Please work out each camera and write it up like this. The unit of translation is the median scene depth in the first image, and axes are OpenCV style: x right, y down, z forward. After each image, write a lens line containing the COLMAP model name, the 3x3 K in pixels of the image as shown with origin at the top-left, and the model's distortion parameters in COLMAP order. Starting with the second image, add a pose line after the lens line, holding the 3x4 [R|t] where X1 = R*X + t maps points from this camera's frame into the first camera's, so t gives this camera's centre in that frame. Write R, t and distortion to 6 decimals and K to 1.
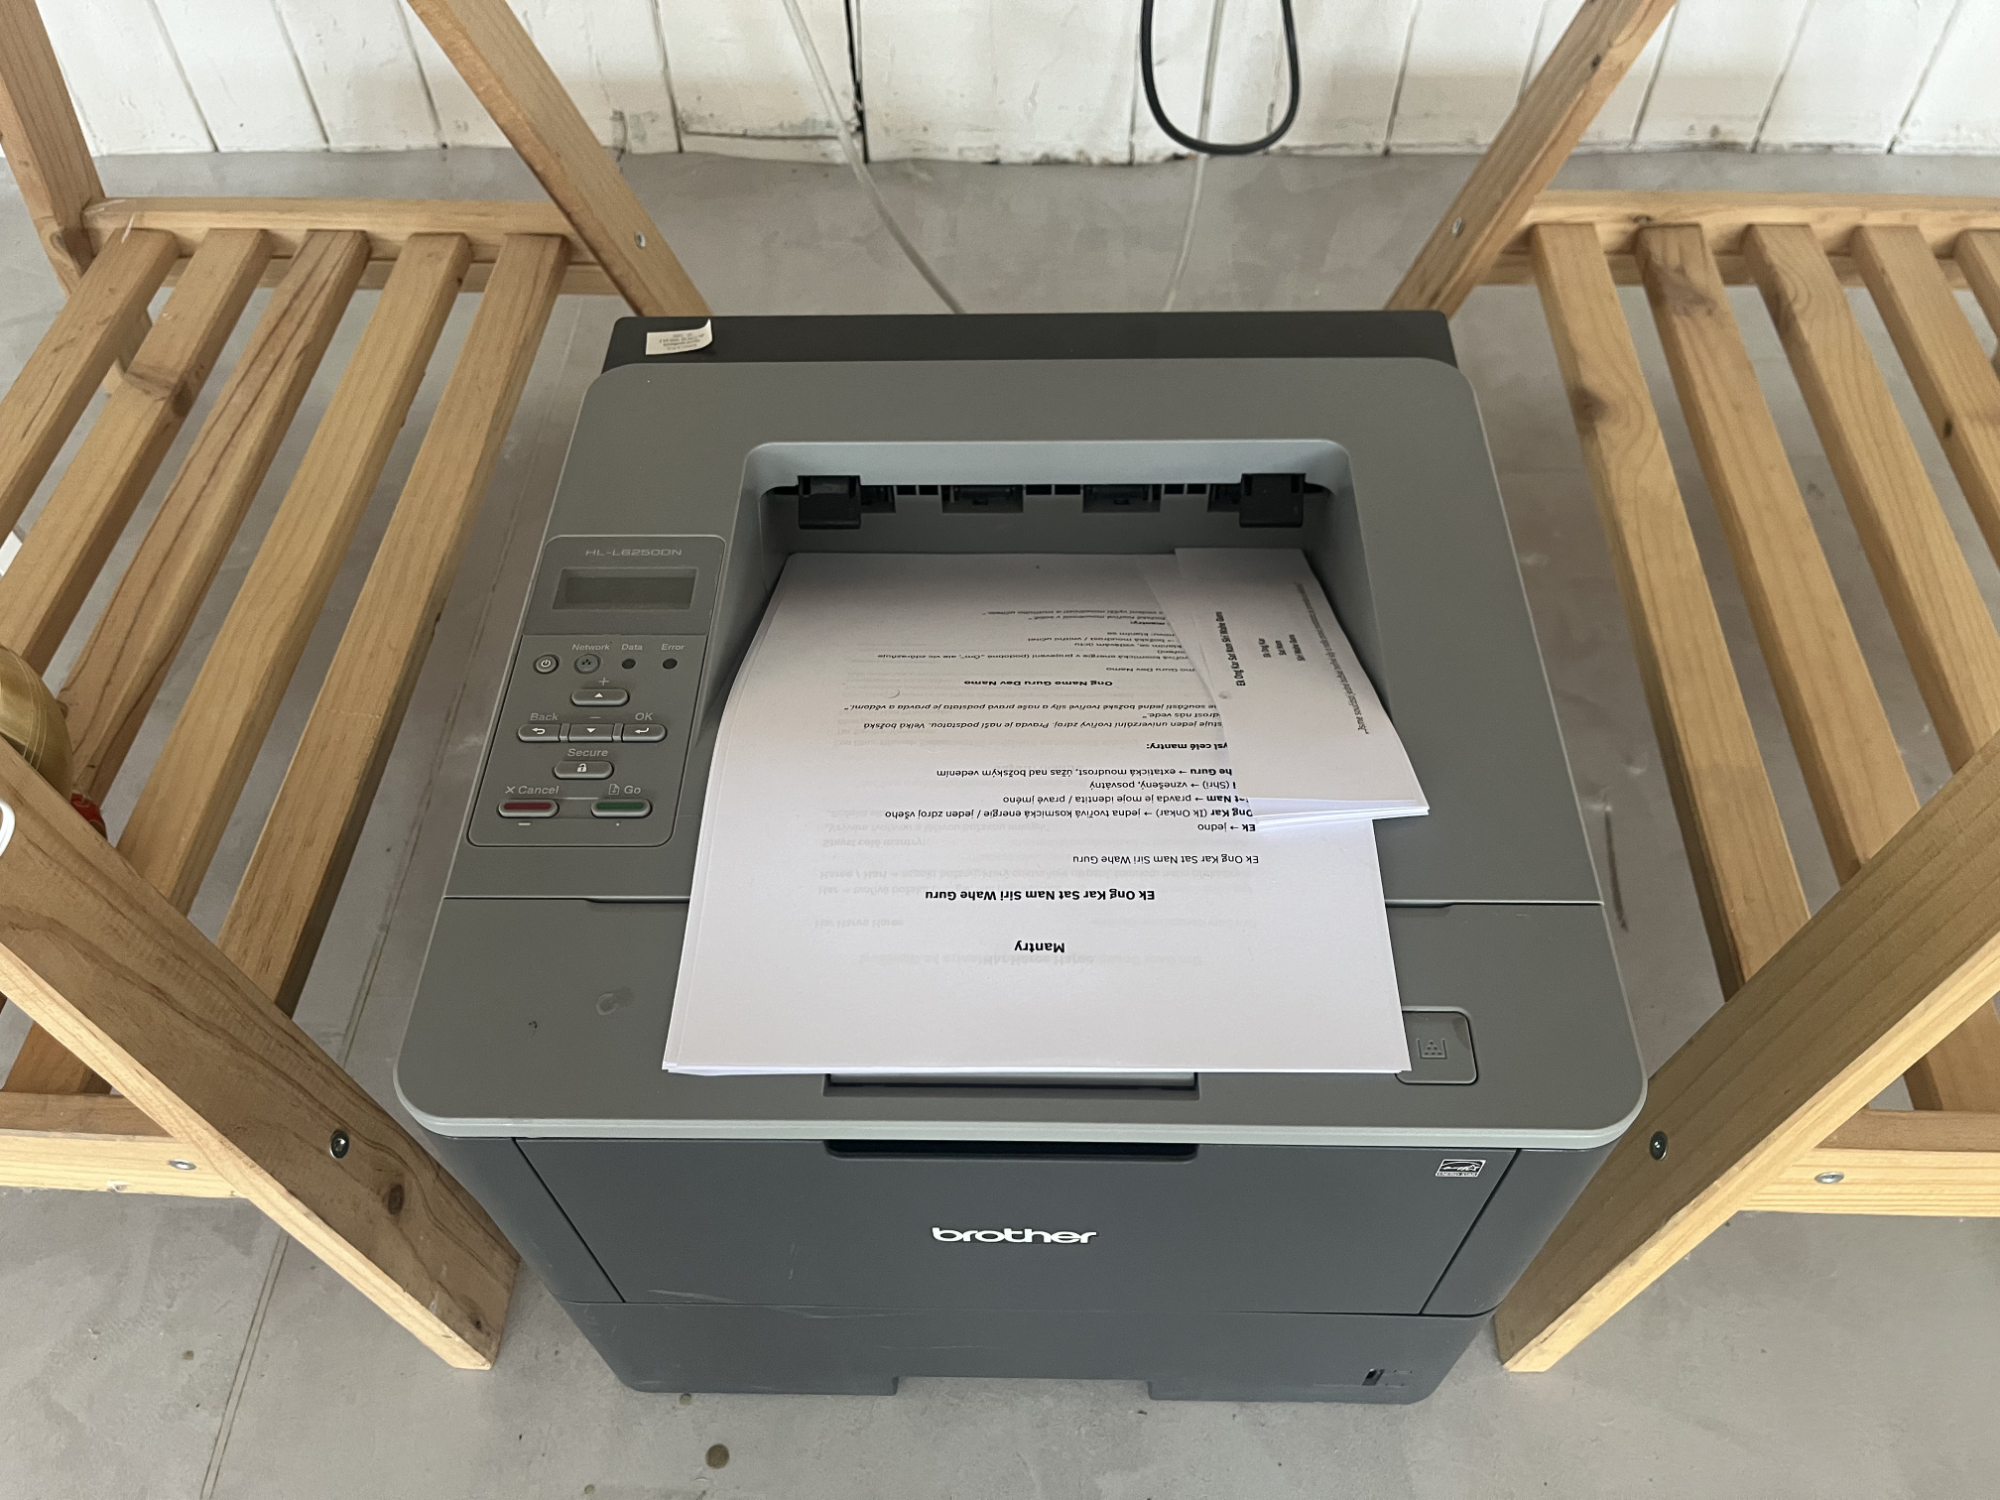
lens RADIAL K [[1553.7, 0, 1013.6], [0, 1553.7, 749.2], [0, 0, 1]] dist [-0.000962, 0.001389]
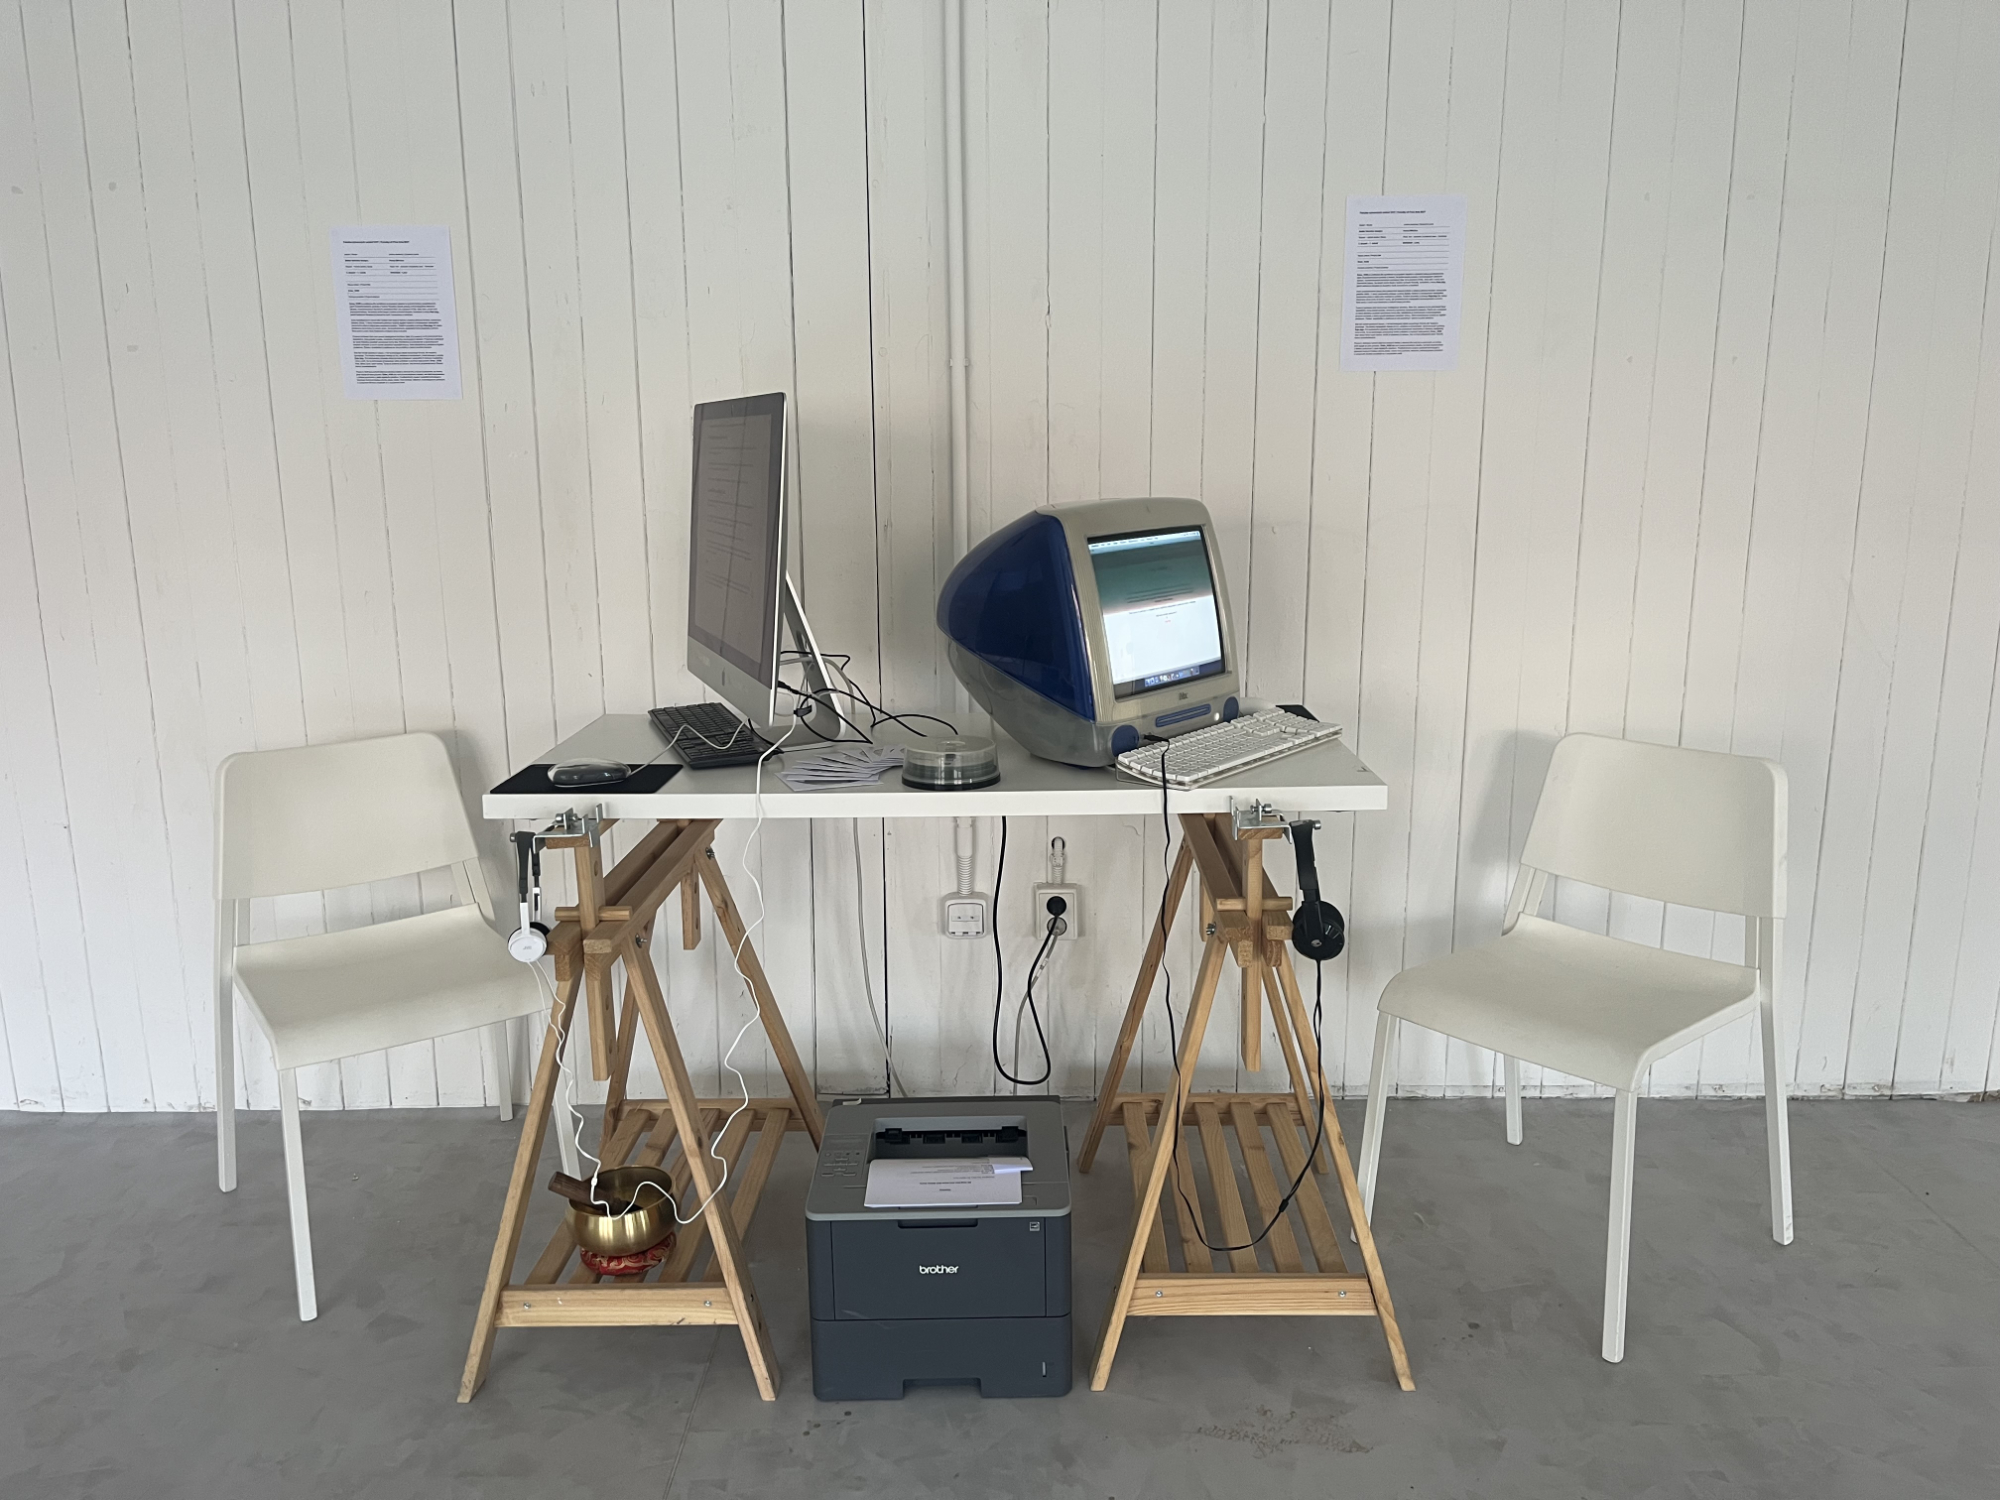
lens RADIAL K [[1553.7, 0, 1013.6], [0, 1553.7, 749.2], [0, 0, 1]] dist [-0.000962, 0.001389]
pose [[0.999478, 0.002293, 0.032231, 0.048141], [0.019285, 0.758017, -0.651949, 1.511326], [-0.025927, 0.652231, 0.757577, -2.354141]]
